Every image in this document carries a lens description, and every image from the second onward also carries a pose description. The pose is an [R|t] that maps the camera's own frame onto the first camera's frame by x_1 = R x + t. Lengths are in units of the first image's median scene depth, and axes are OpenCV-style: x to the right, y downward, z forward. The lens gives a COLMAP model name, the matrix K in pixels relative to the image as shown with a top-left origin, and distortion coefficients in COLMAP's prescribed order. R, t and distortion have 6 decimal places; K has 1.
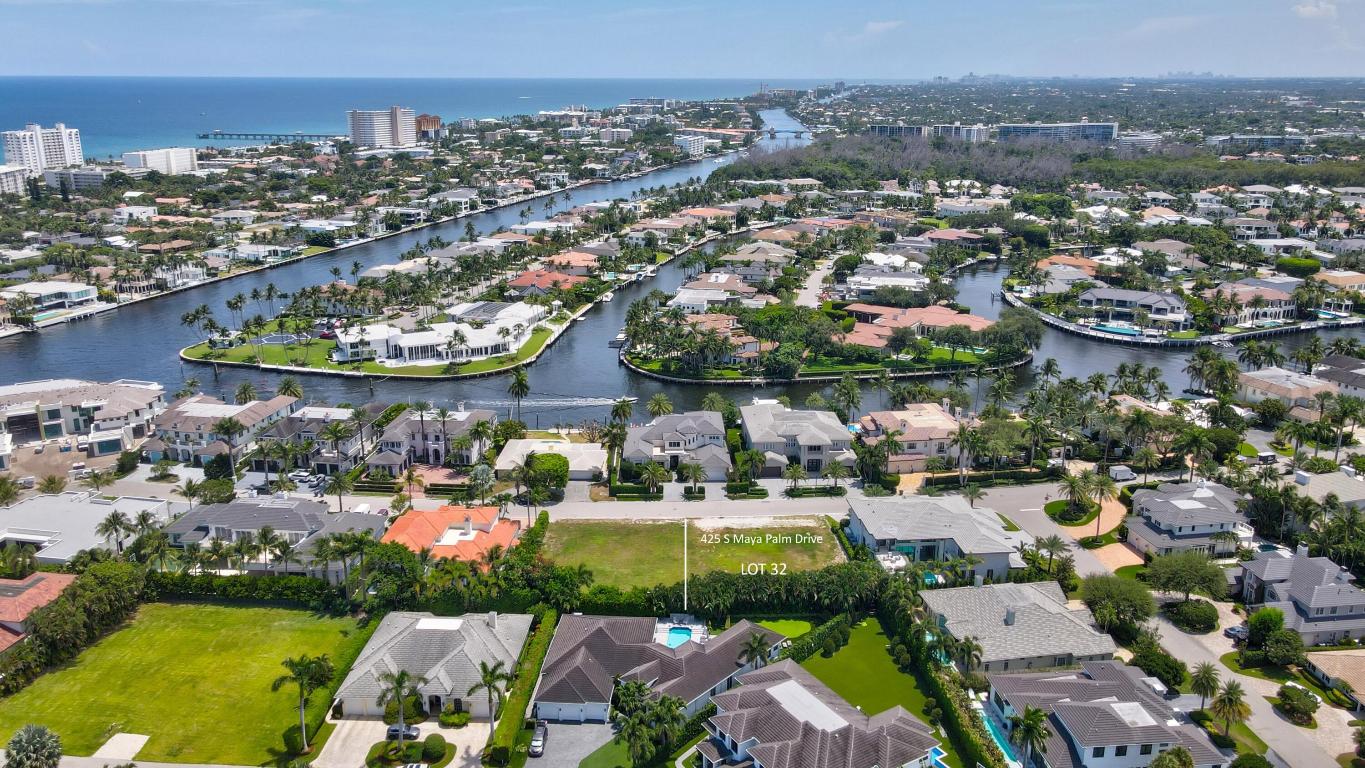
lens RADIAL K [[1062.3, 0, 688.8], [0, 1062.3, 385.1], [0, 0, 1]] dist [0.000834, 0.051650]
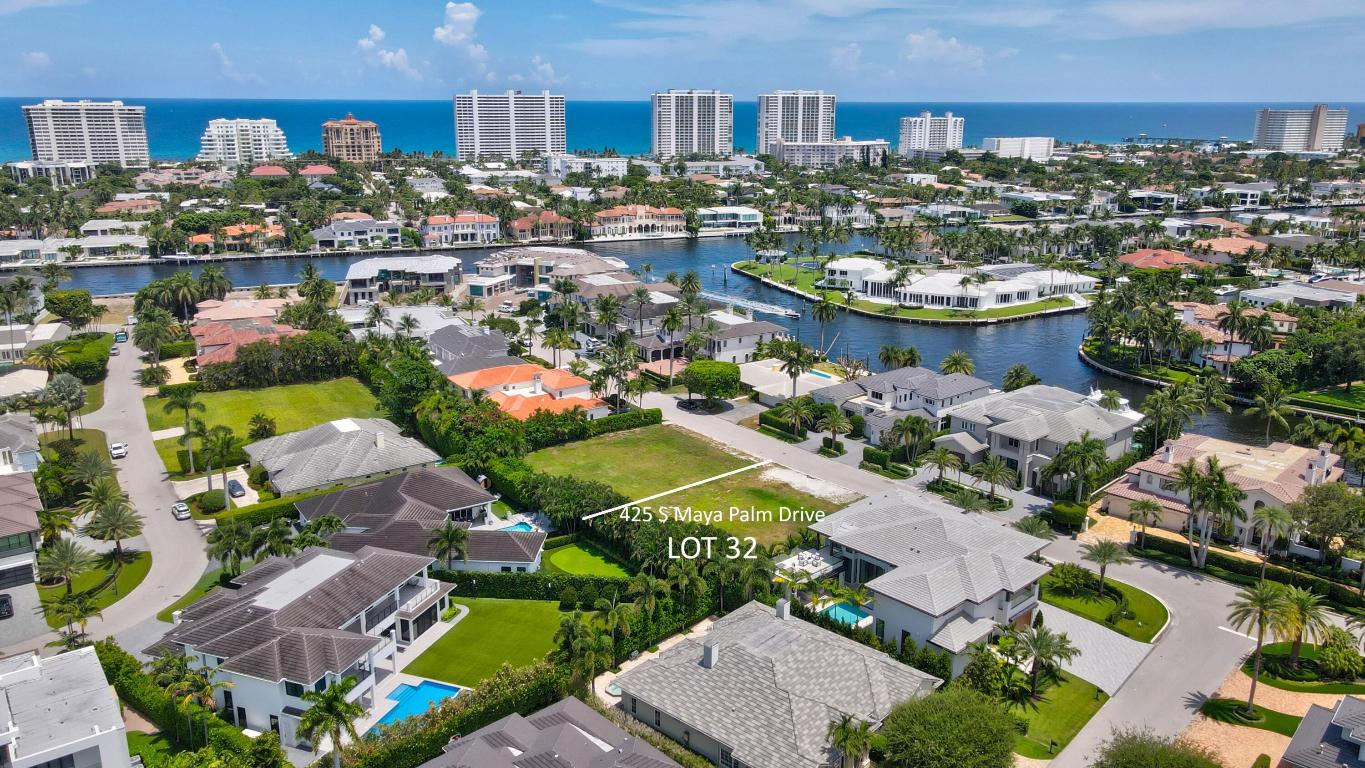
lens RADIAL K [[1026.6, 0, 682.5], [0, 1026.6, 384.0], [0, 0, 1]] dist [-0.000019, 0.035695]
pose [[0.599695, 0.215508, -0.770663, 0.355779], [-0.231159, 0.968651, 0.090996, 0.008190], [0.766114, 0.123576, 0.630712, 0.294631]]
